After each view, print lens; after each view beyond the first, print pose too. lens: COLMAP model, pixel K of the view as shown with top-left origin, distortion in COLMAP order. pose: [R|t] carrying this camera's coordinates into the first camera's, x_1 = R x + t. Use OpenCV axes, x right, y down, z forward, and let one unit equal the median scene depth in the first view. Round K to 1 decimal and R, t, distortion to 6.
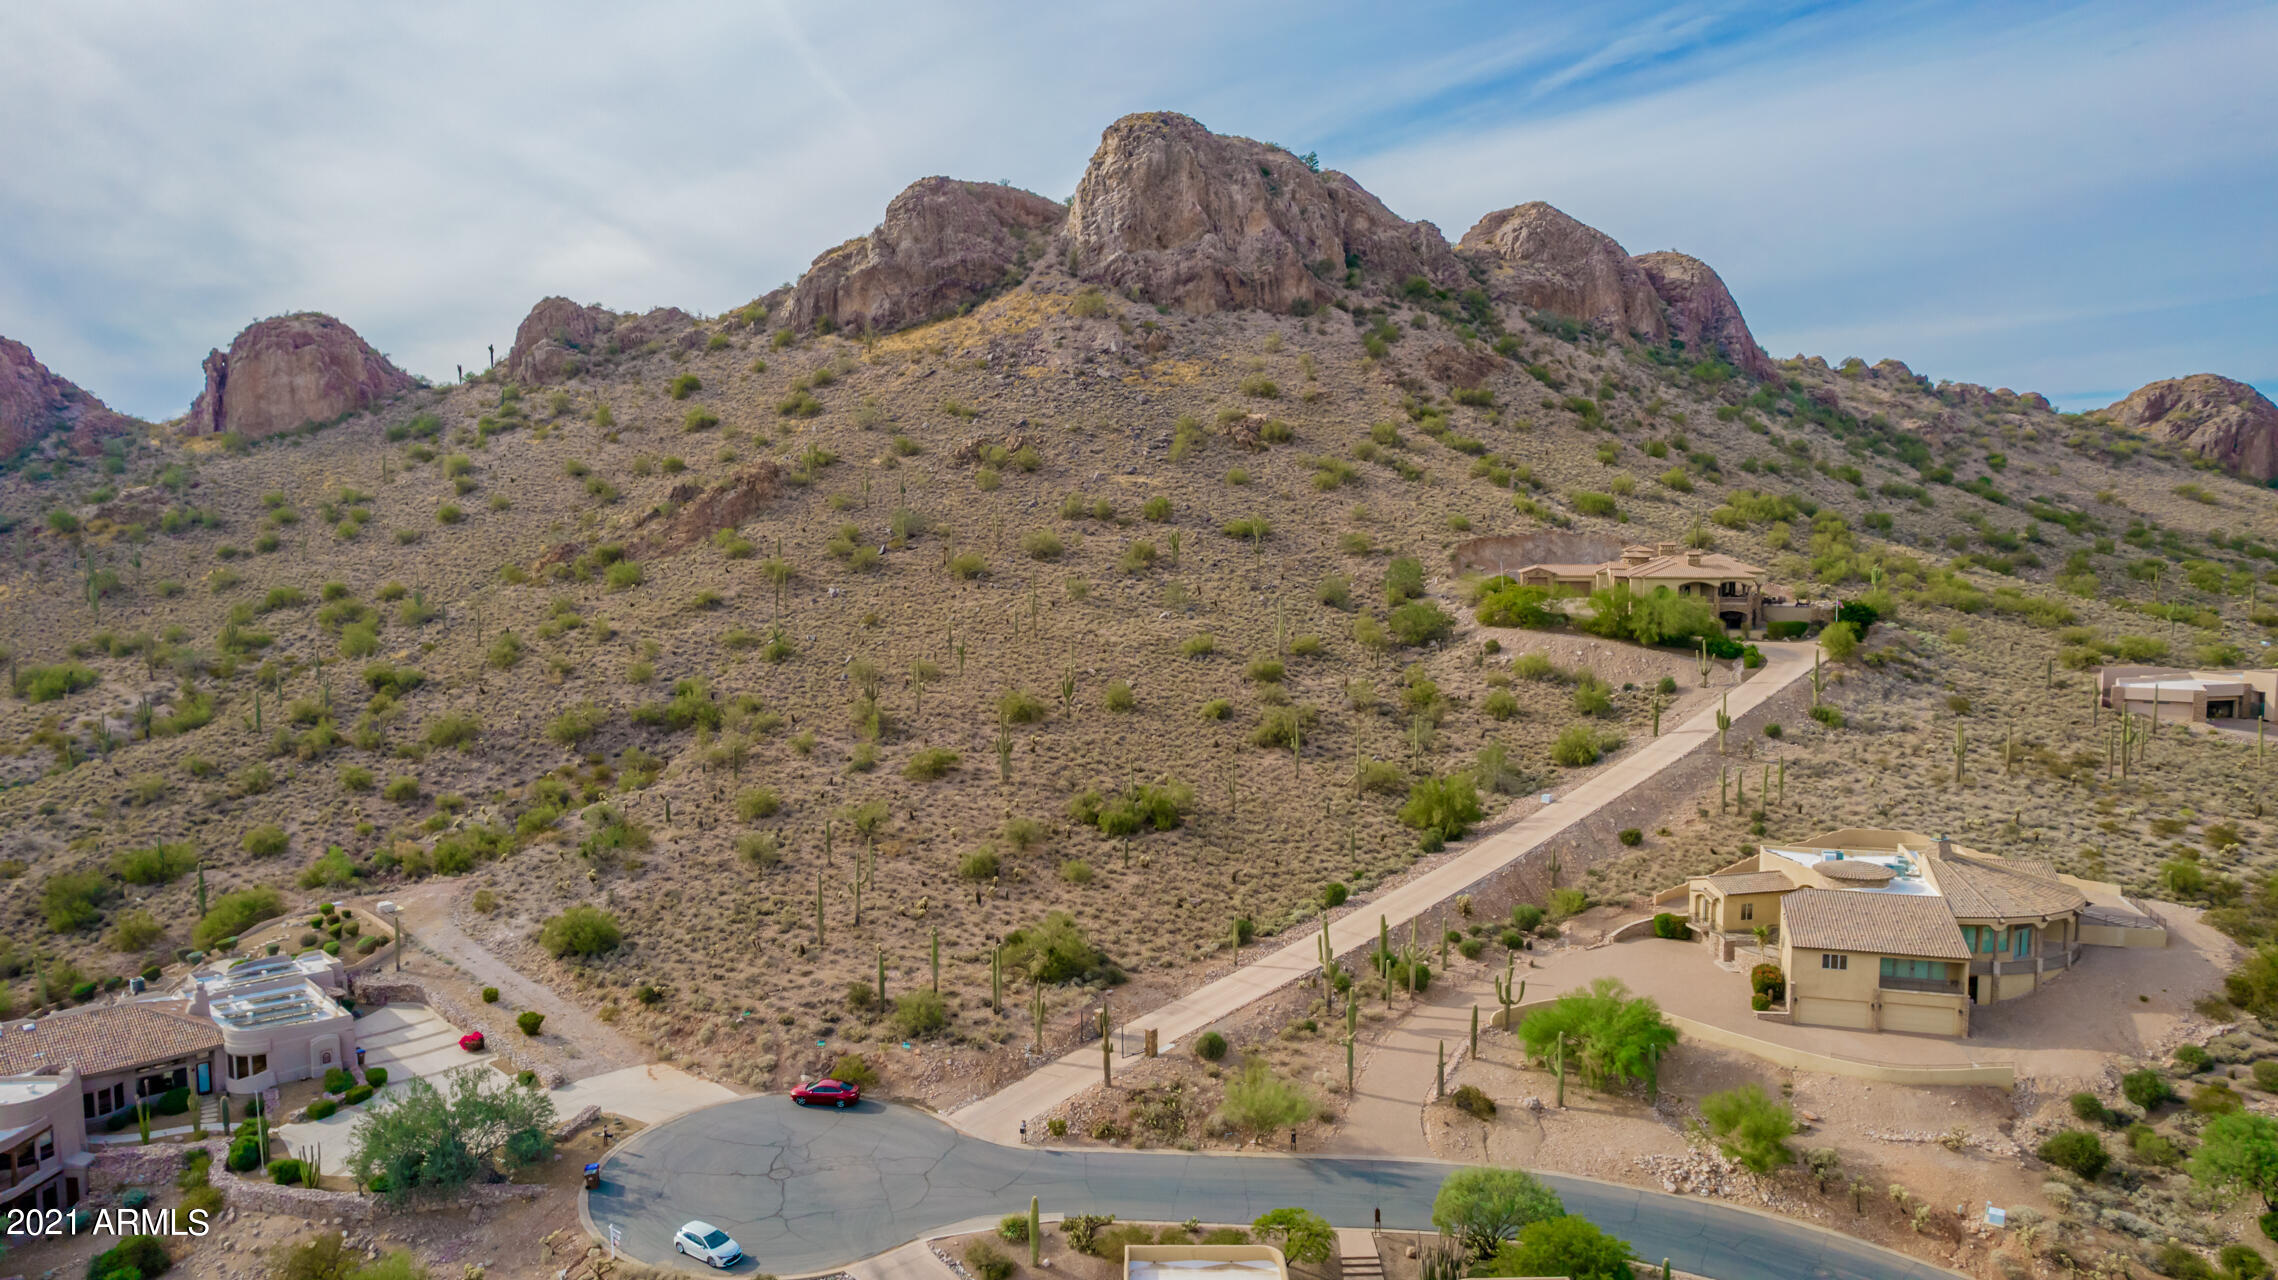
lens RADIAL K [[1464.0, 0, 1140.4], [0, 1464.0, 647.2], [0, 0, 1]] dist [-0.045826, -0.003133]
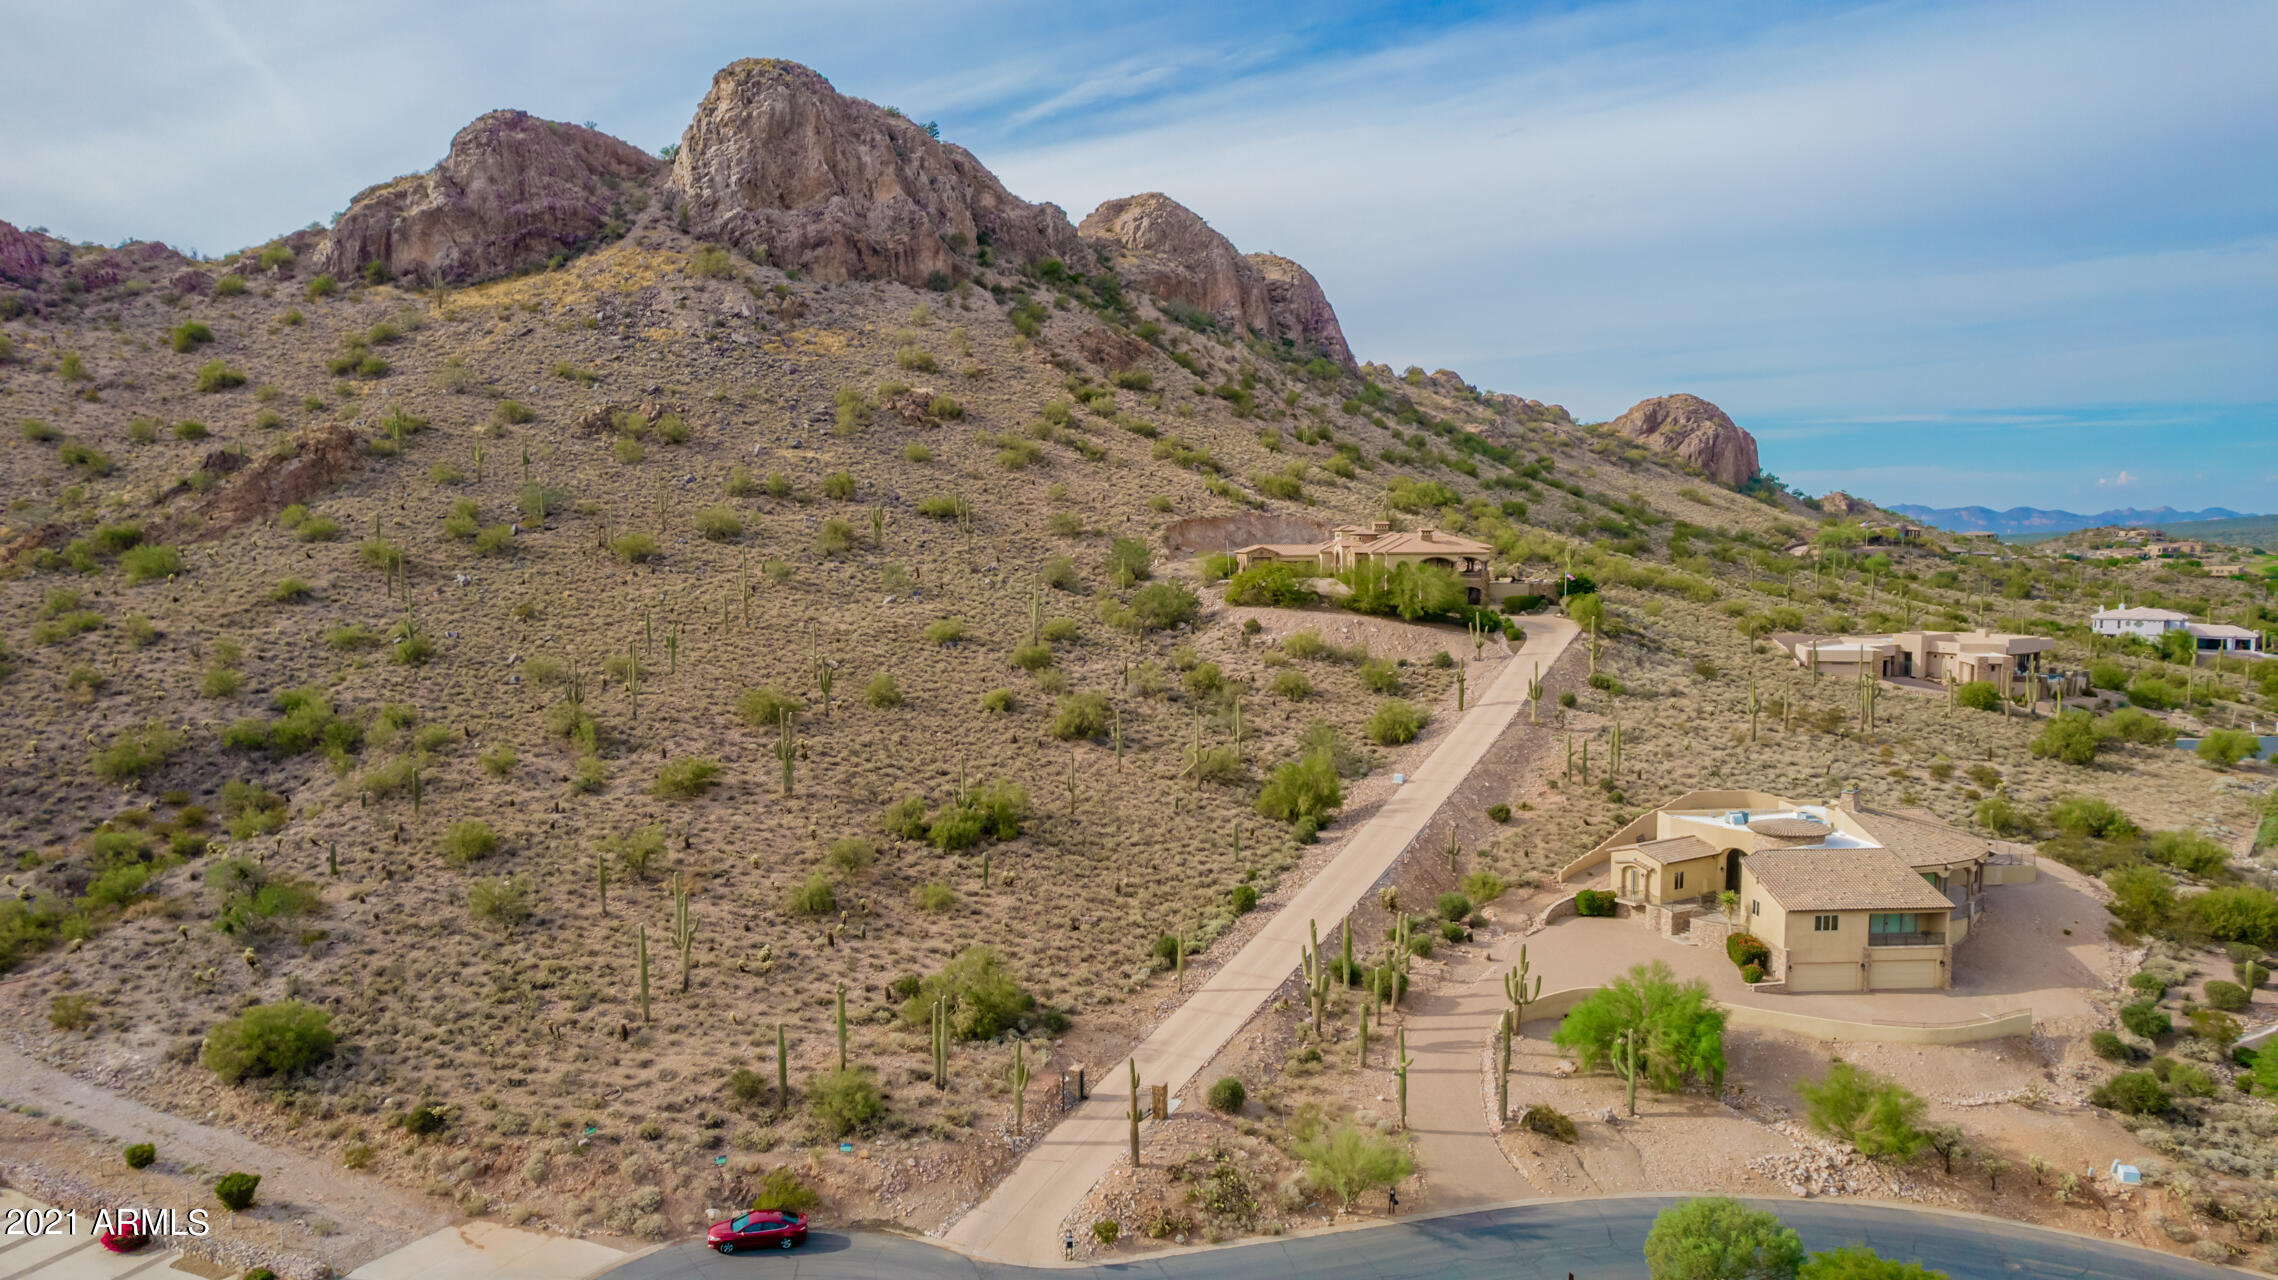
lens RADIAL K [[1461.6, 0, 1141.3], [0, 1461.6, 653.4], [0, 0, 1]] dist [-0.072340, 0.063458]
pose [[0.943018, -0.025936, 0.331730, -0.086717], [0.028143, 0.999602, -0.001849, 0.010443], [-0.331550, 0.011080, 0.943373, 0.088909]]
